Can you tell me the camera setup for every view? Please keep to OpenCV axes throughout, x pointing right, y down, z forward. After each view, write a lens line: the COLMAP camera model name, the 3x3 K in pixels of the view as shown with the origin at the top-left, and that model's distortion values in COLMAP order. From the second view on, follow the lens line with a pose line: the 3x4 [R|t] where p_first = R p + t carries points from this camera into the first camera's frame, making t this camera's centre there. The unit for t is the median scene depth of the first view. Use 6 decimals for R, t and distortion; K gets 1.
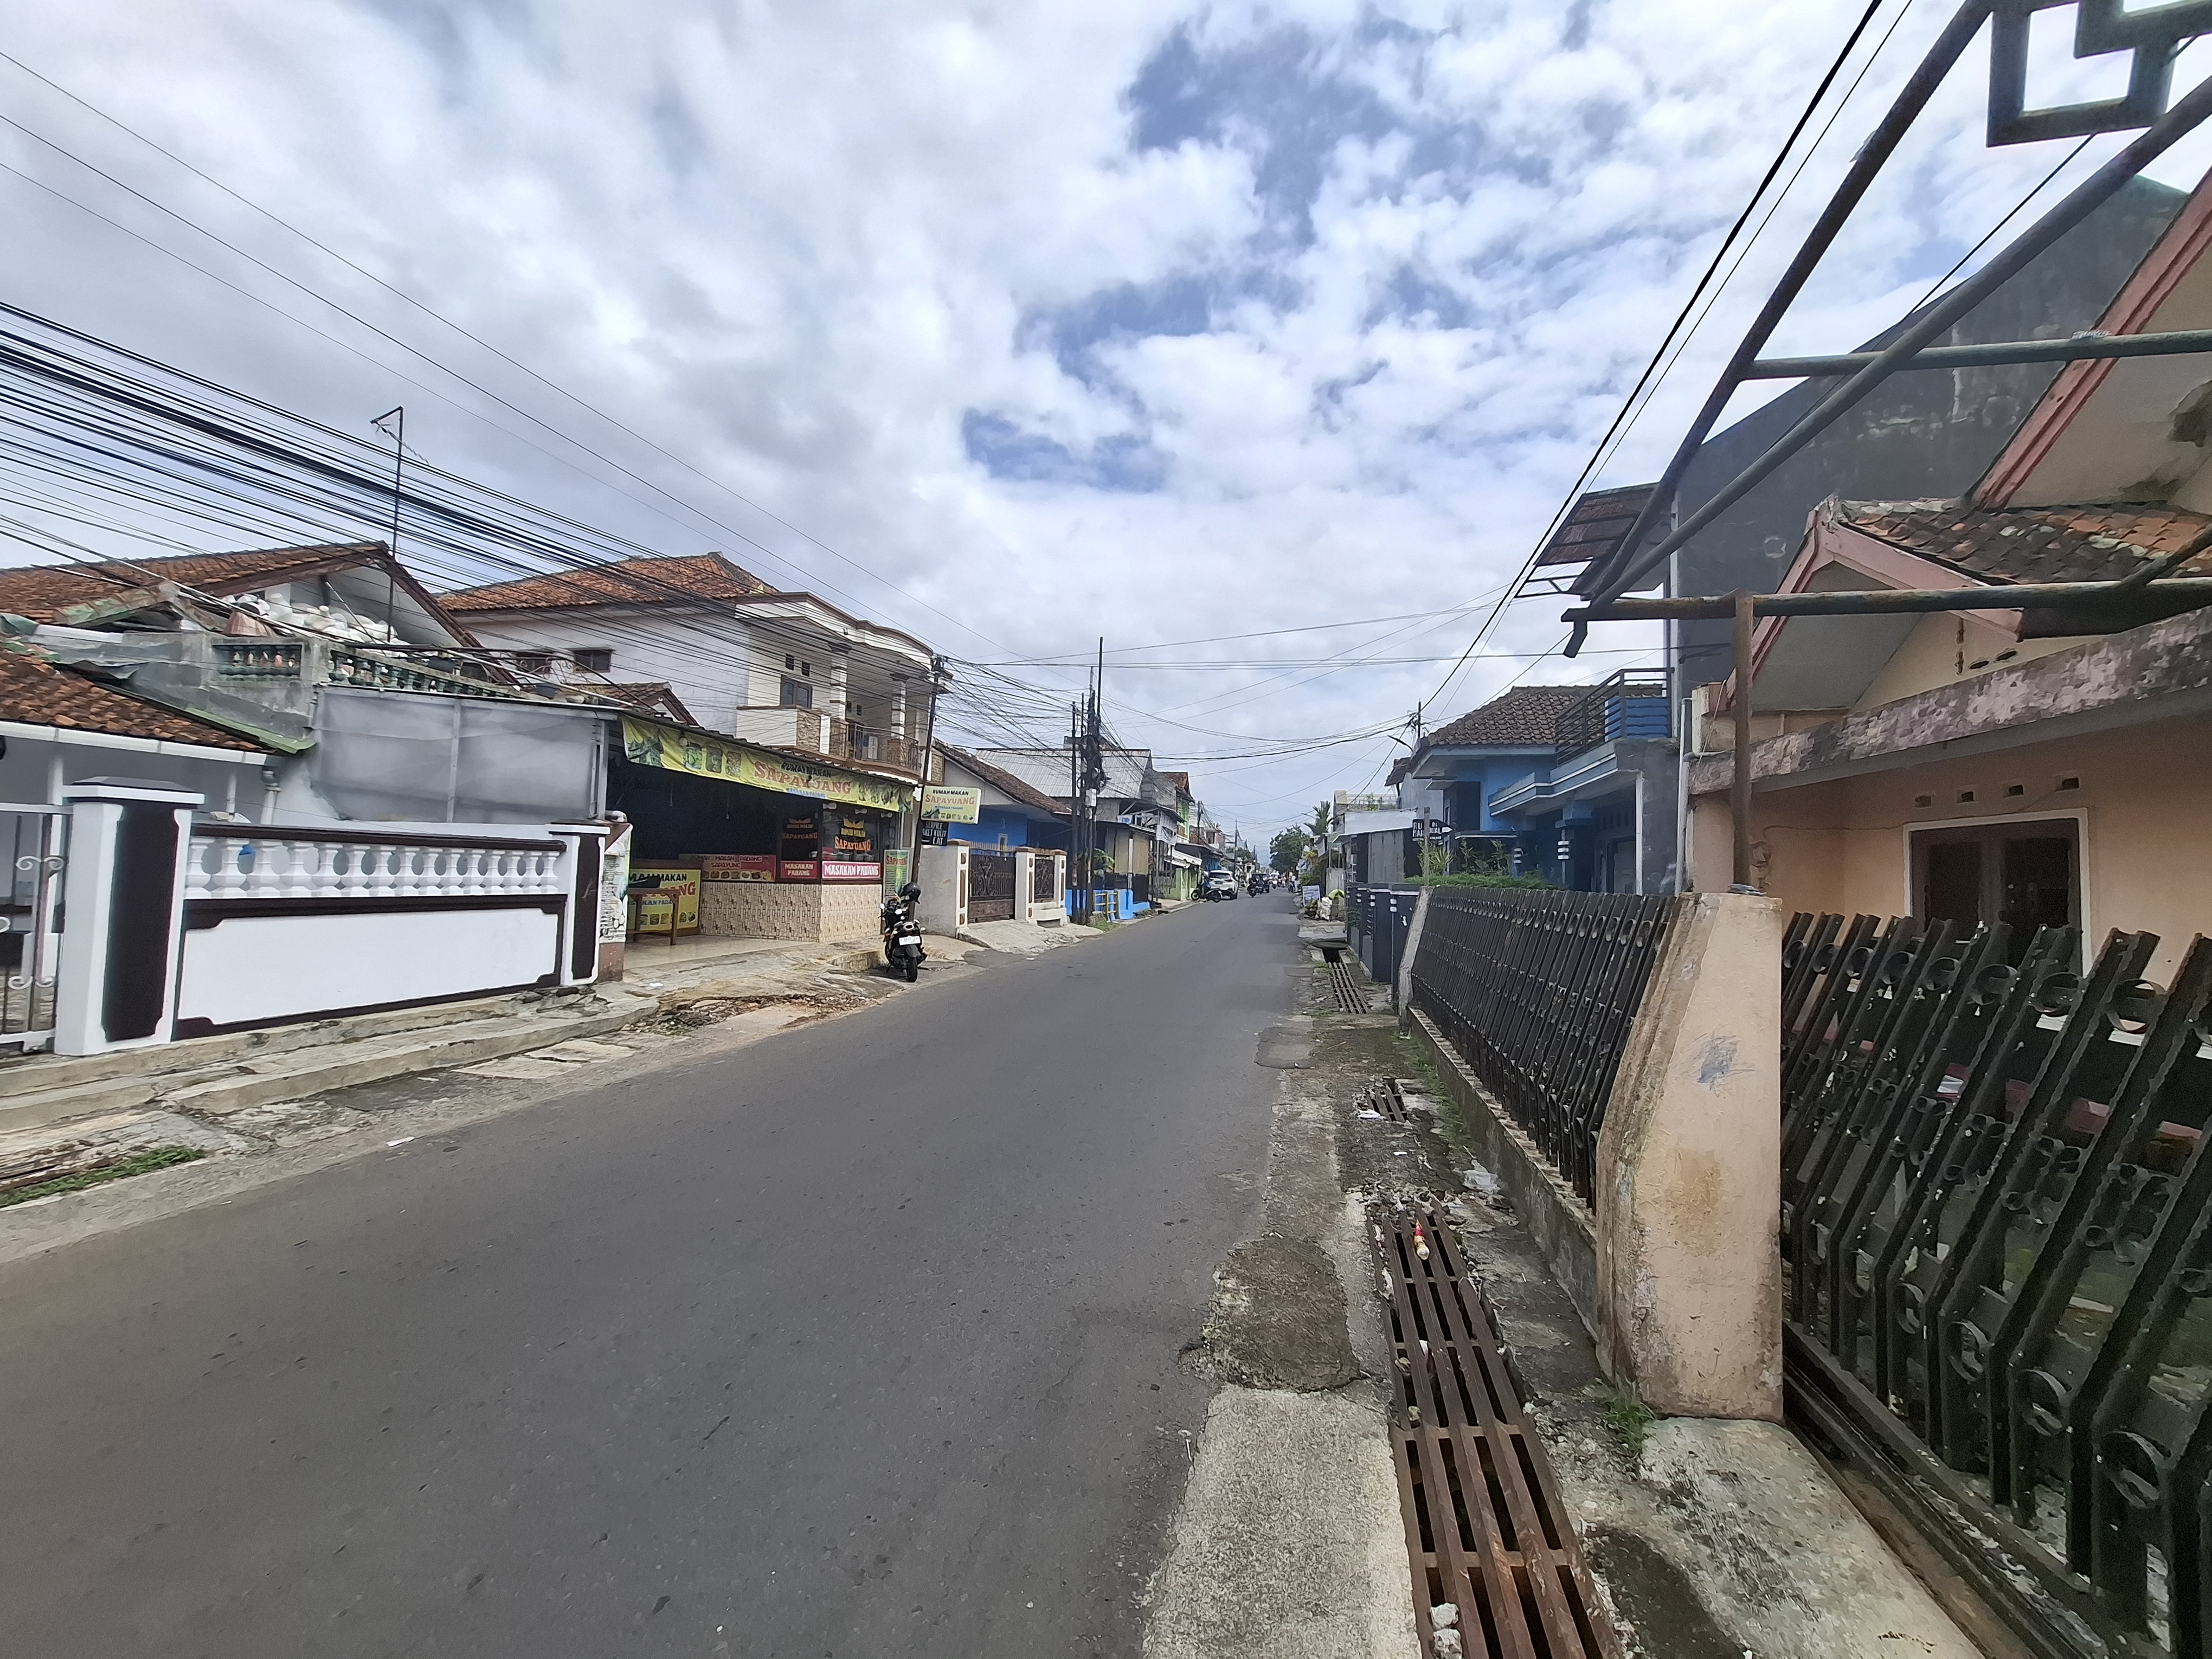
lens RADIAL K [[886.2, 0, 1121.1], [0, 886.2, 829.1], [0, 0, 1]] dist [-0.008840, 0.000074]
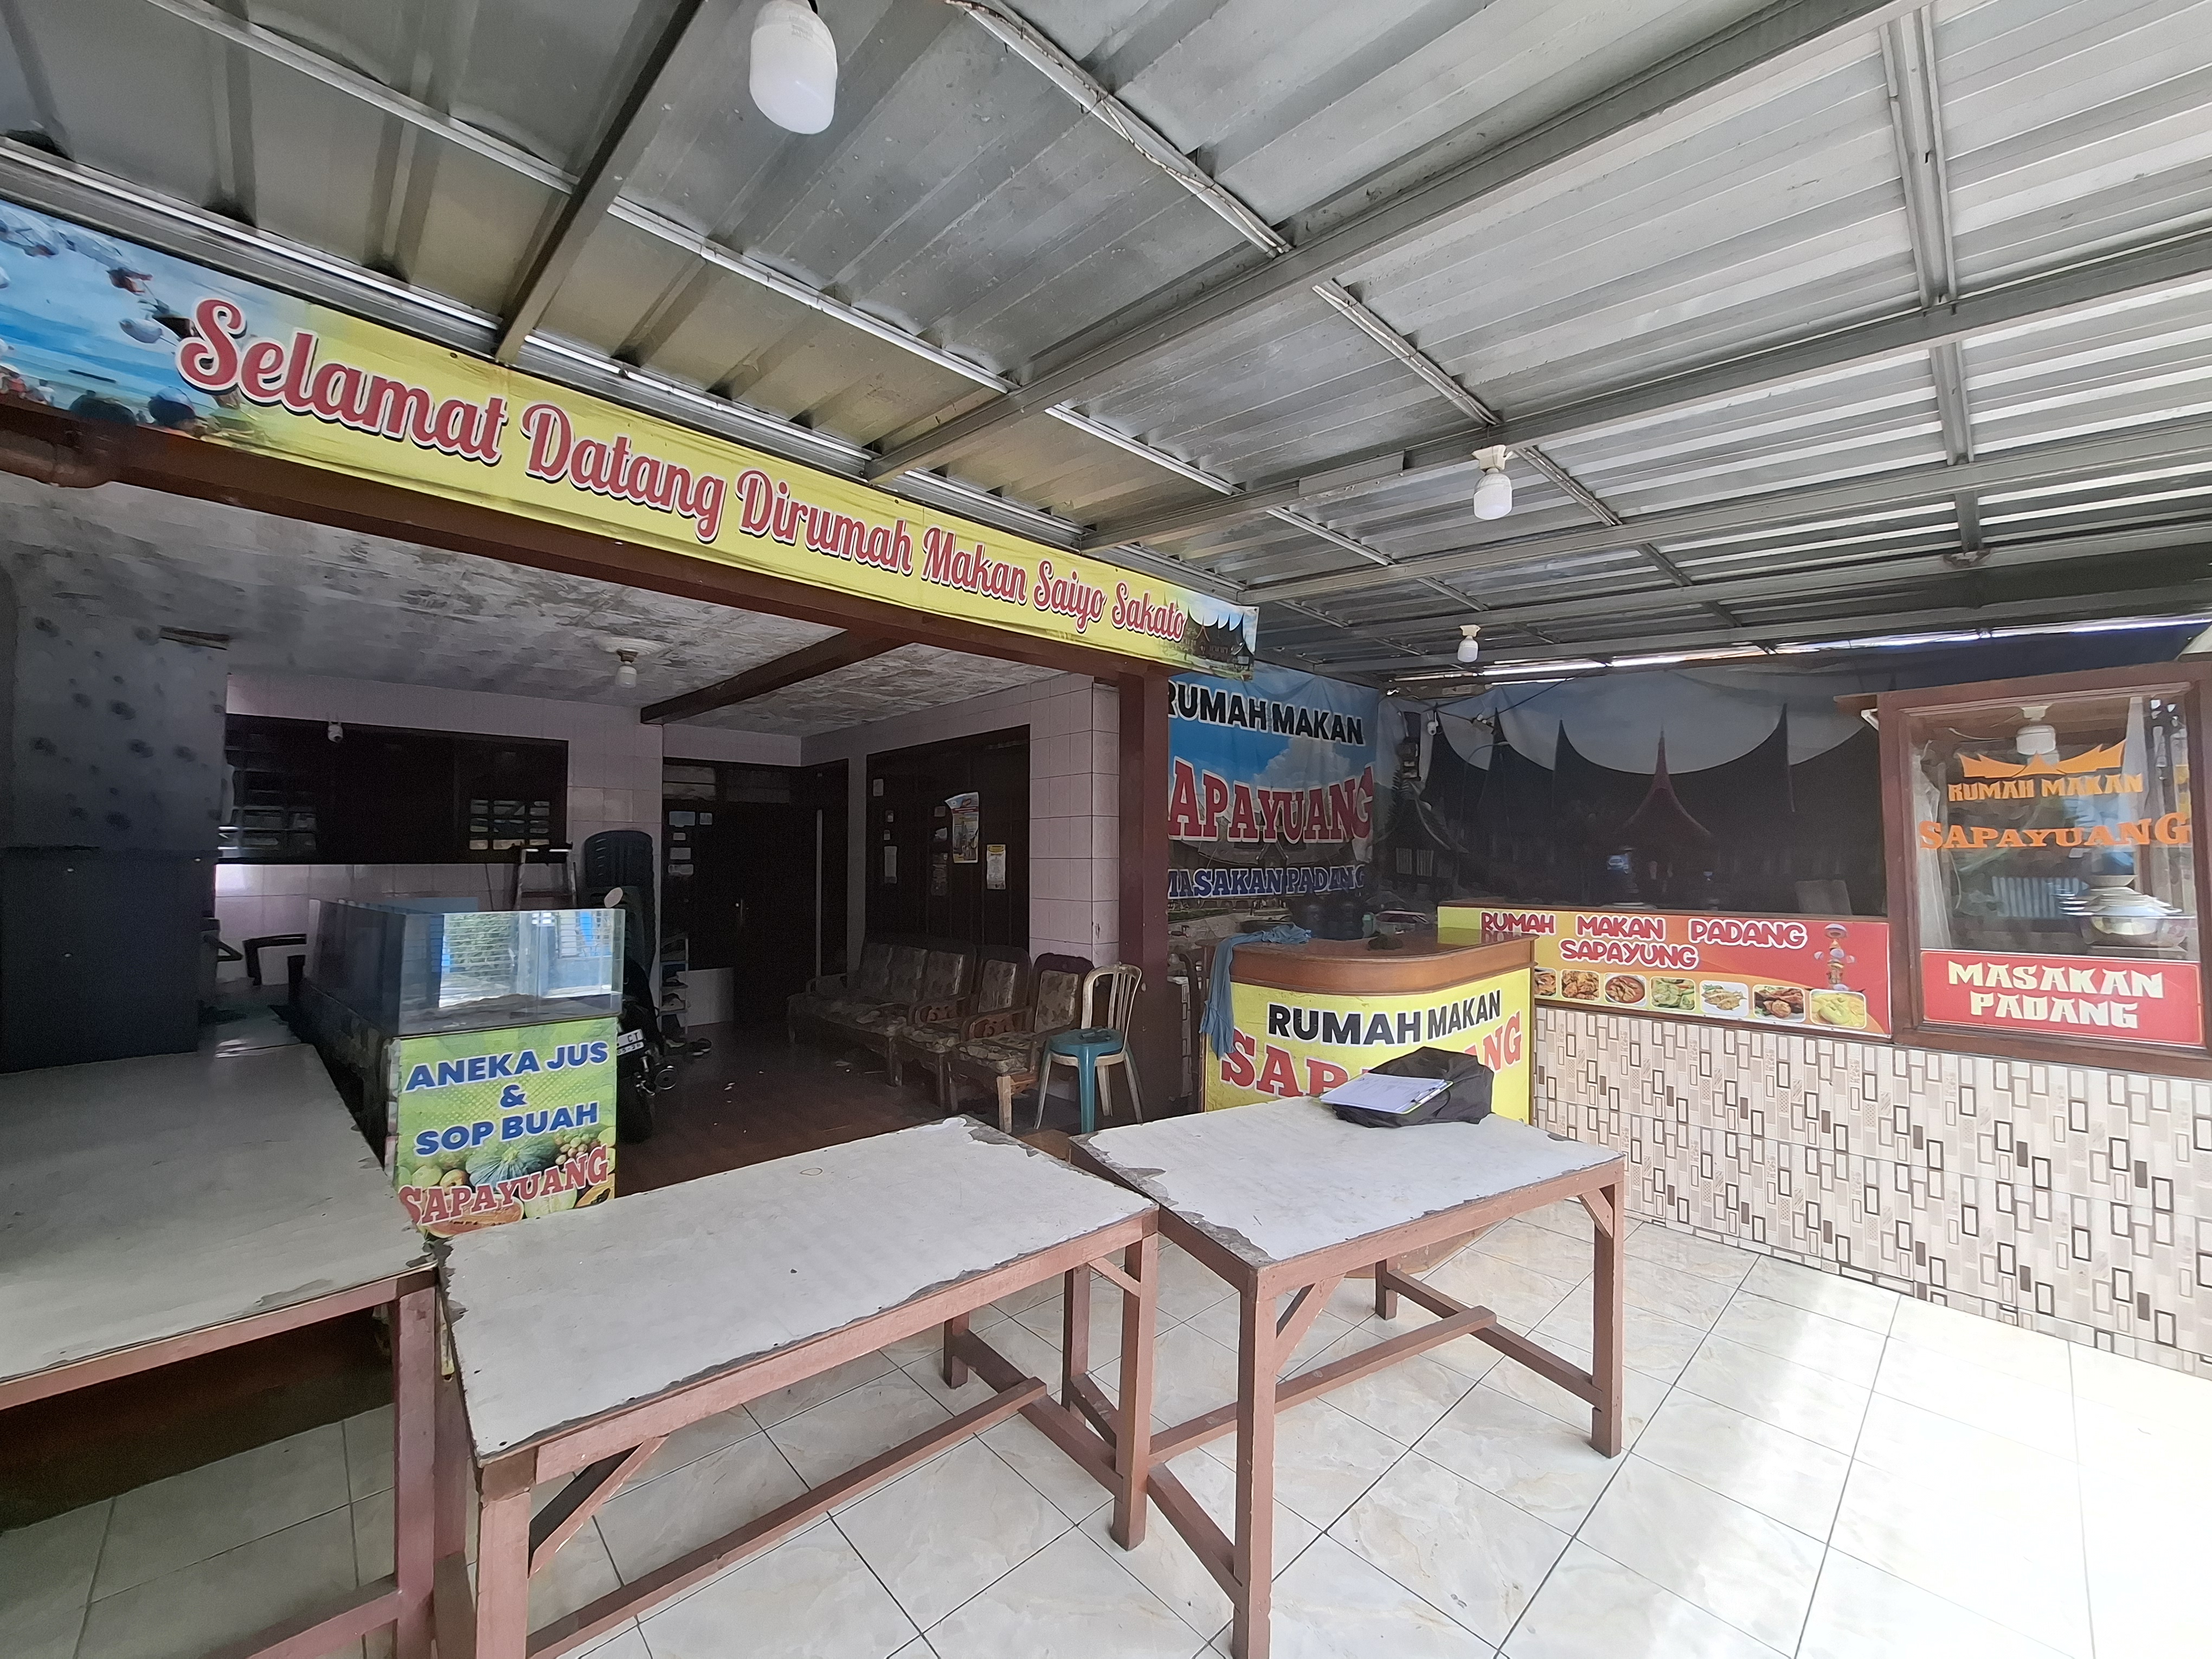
lens RADIAL K [[886.2, 0, 1121.1], [0, 886.2, 829.1], [0, 0, 1]] dist [-0.008840, 0.000074]
pose [[0.831401, -0.044513, -0.553887, -0.669450], [0.051397, 0.998673, -0.003109, -0.006558], [0.553290, -0.025884, 0.832586, 1.093536]]
